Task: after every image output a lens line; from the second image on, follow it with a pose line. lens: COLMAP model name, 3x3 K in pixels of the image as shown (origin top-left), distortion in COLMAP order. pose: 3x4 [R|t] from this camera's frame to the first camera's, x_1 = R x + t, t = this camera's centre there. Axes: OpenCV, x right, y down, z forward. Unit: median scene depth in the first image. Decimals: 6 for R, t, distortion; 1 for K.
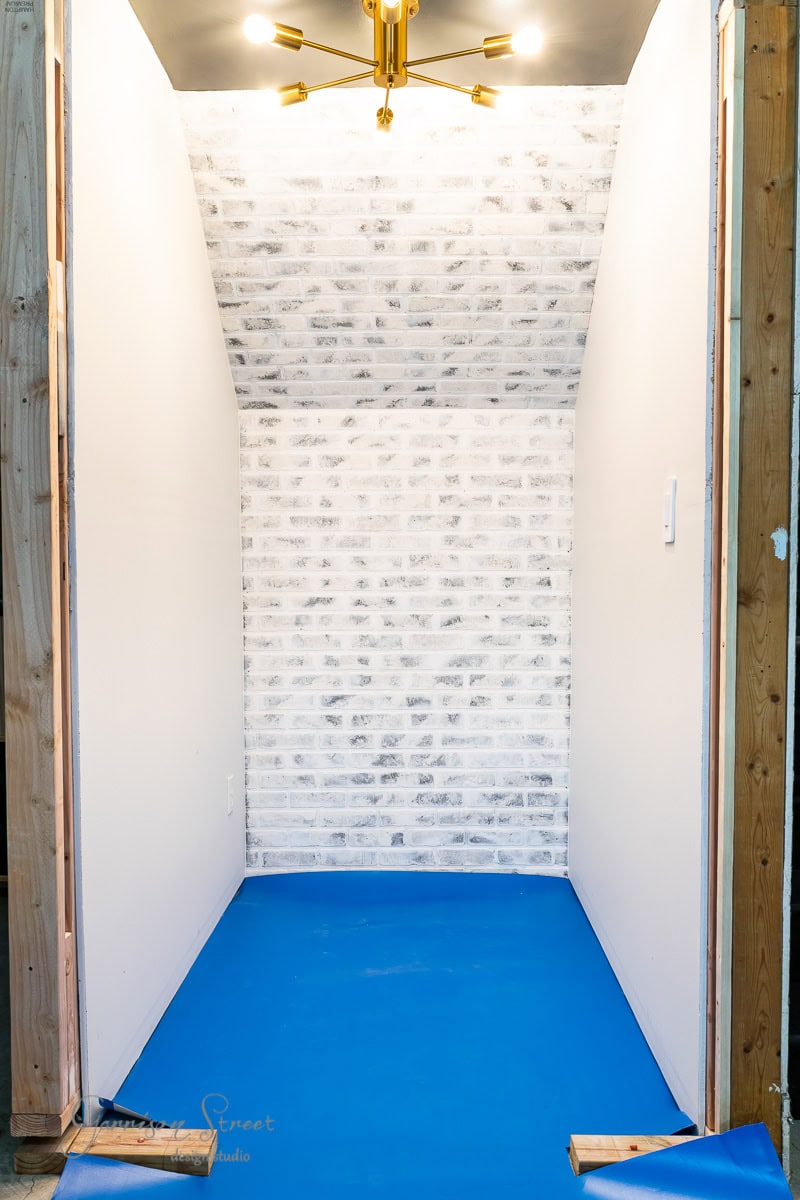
lens RADIAL K [[1034.3, 0, 404.8], [0, 1034.3, 621.2], [0, 0, 1]] dist [-0.004627, -0.003386]
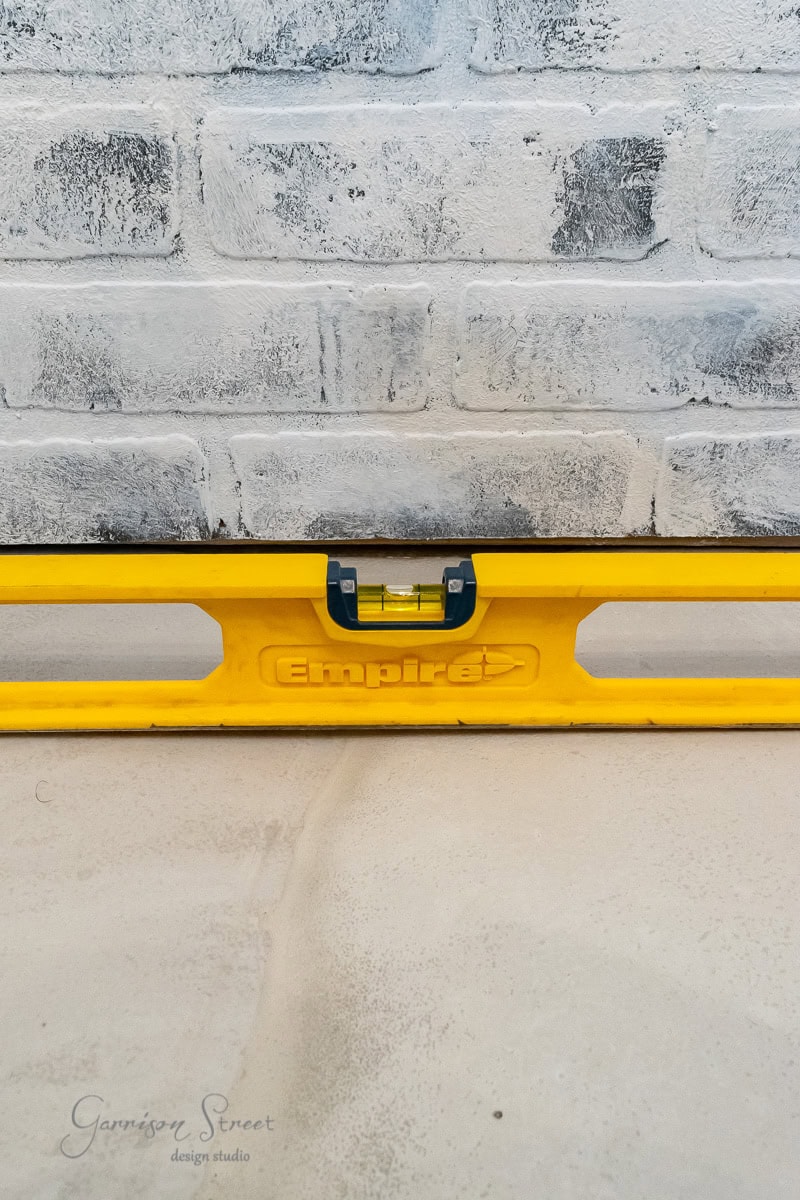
lens RADIAL K [[978.4, 0, 388.0], [0, 978.4, 595.3], [0, 0, 1]] dist [0.016421, -0.001832]
pose [[0.999248, -0.009197, 0.037677, -0.037932], [-0.009257, 0.886842, 0.461980, 0.201811], [-0.037662, -0.461982, 0.886089, 0.889563]]
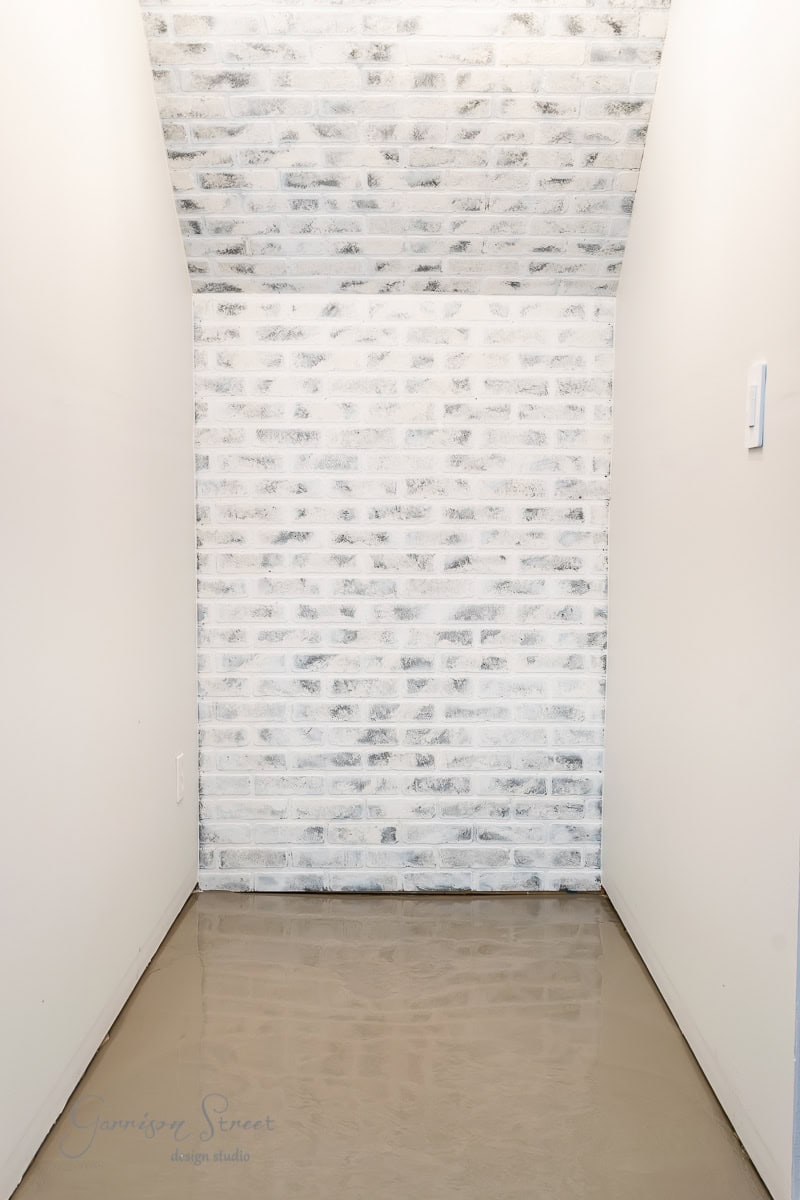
lens RADIAL K [[1234.8, 0, 400.6], [0, 1234.8, 600.1], [0, 0, 1]] dist [0.004238, 0.000000]
pose [[0.999897, 0.006759, 0.012648, -0.011419], [-0.006943, 0.999869, 0.014590, 0.015337], [-0.012547, -0.014677, 0.999814, 0.048182]]
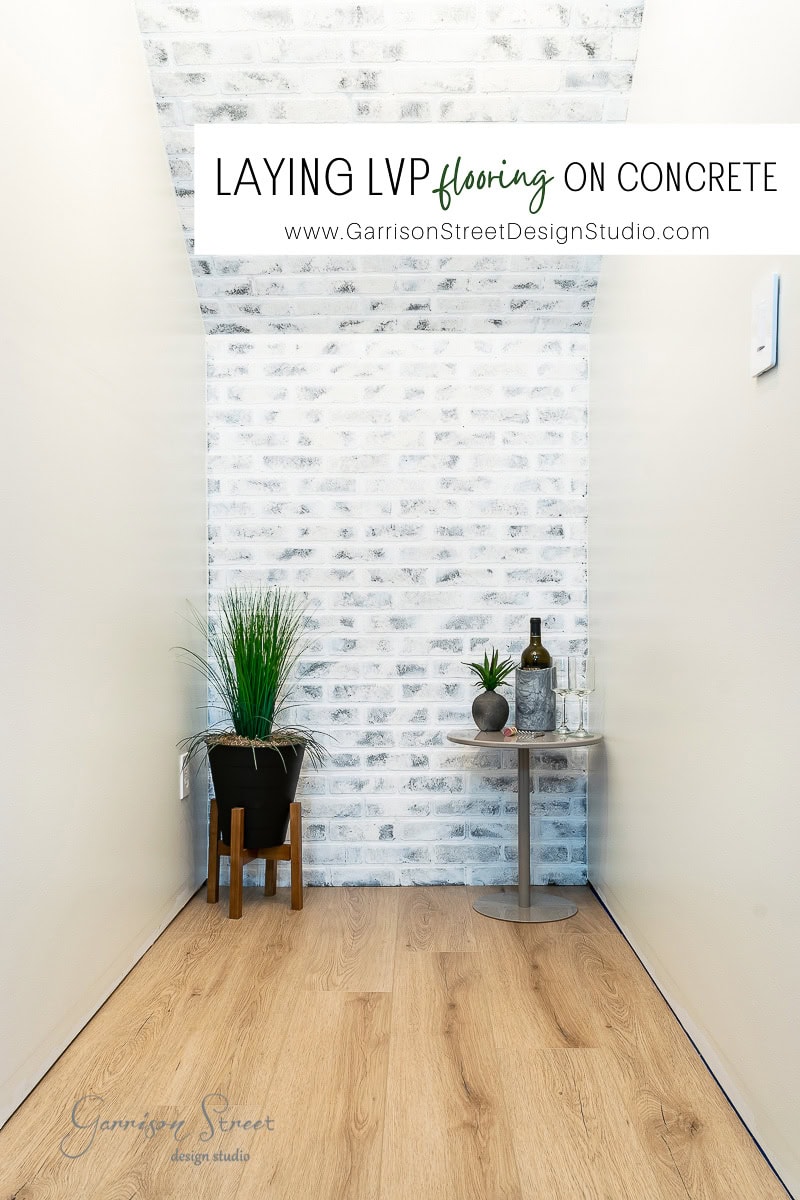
lens RADIAL K [[921.0, 0, 408.4], [0, 921.0, 597.7], [0, 0, 1]] dist [0.010272, -0.002058]
pose [[0.999980, 0.000215, 0.006288, 0.006268], [0.000204, 0.997783, -0.066554, 0.069526], [-0.006288, 0.066554, 0.997763, 0.232766]]
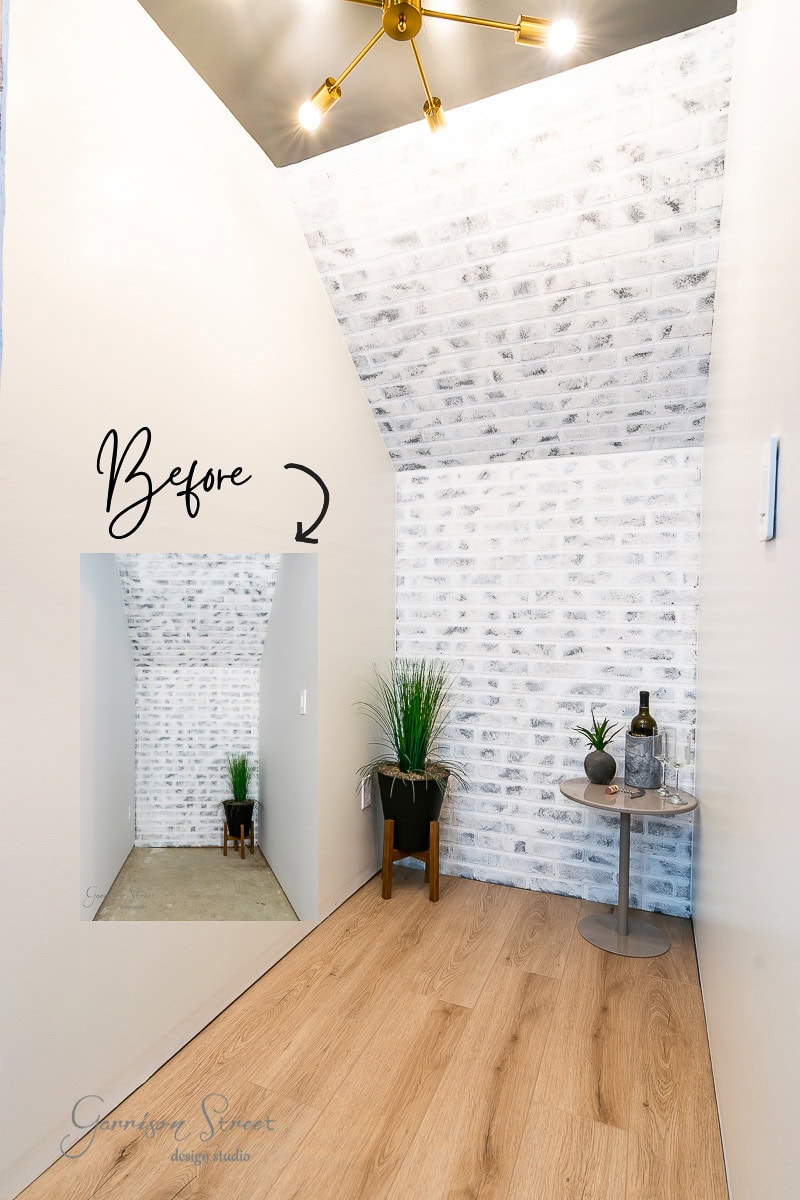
lens RADIAL K [[611.0, 0, 388.1], [0, 611.0, 618.5], [0, 0, 1]] dist [-0.003705, 0.001337]
pose [[0.924235, 0.016583, -0.381464, 0.108800], [-0.033497, 0.998726, -0.037742, -0.003787], [0.380352, 0.047660, 0.923613, 0.334930]]
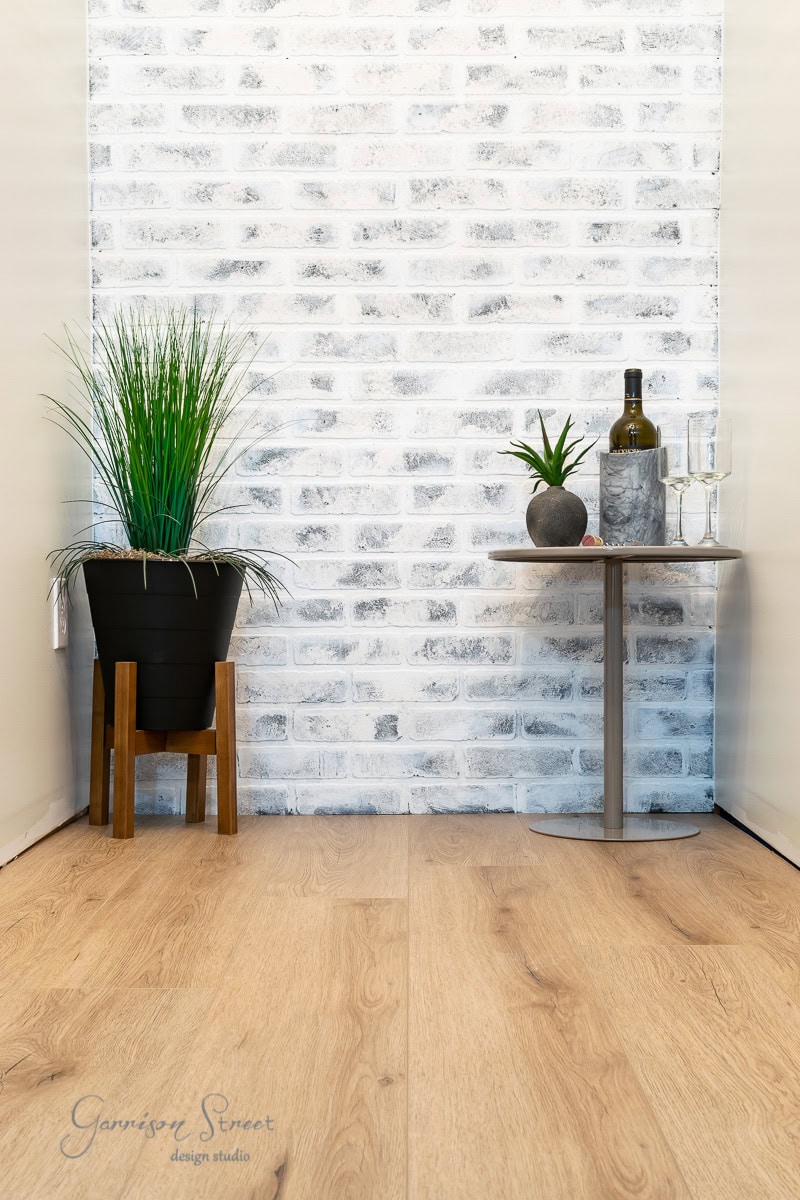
lens RADIAL K [[1578.9, 0, 408.6], [0, 1578.9, 589.1], [0, 0, 1]] dist [0.012945, 0.000000]
pose [[0.999880, 0.001368, 0.015462, -0.008560], [-0.000849, 0.999437, -0.033551, 0.170170], [-0.015499, 0.033534, 0.999317, 0.206413]]
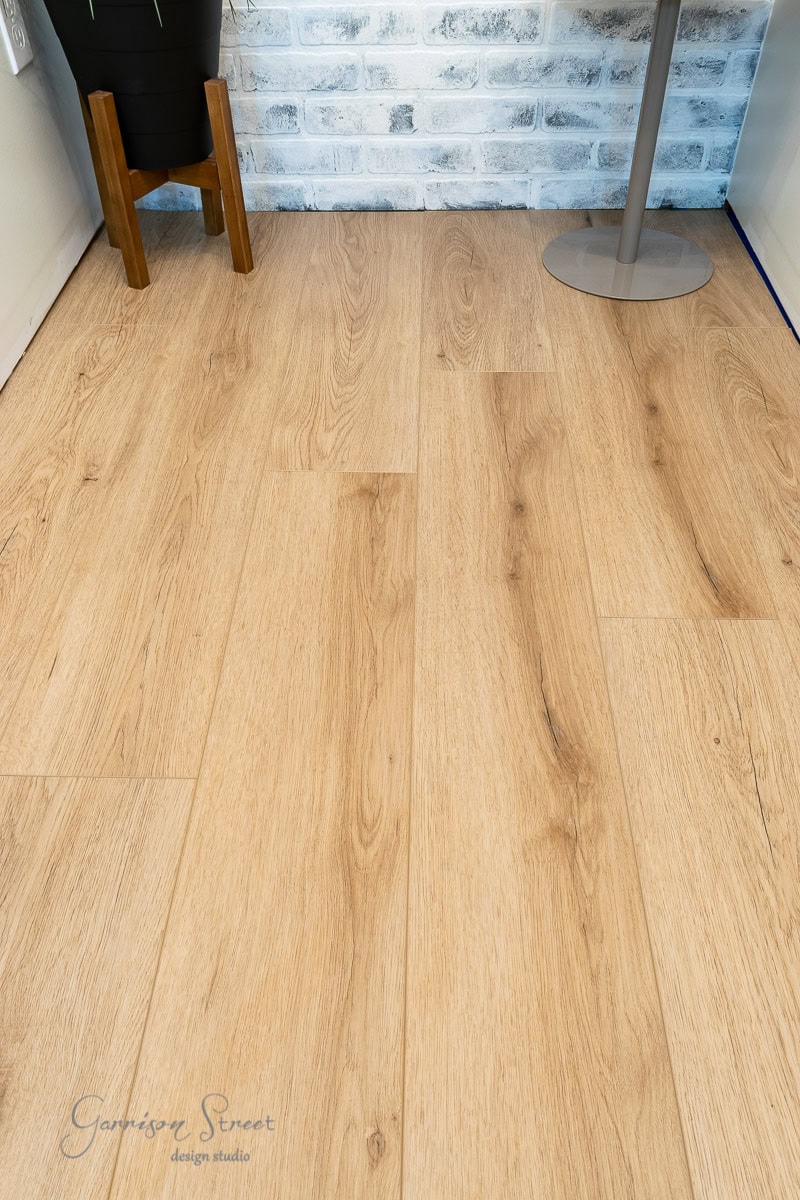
lens RADIAL K [[921.0, 0, 406.7], [0, 921.0, 601.4], [0, 0, 1]] dist [0.010272, -0.002058]
pose [[0.999964, 0.001159, -0.008363, -0.000720], [0.004896, 0.727426, 0.686169, 0.075010], [0.006878, -0.686185, 0.727395, 0.520827]]
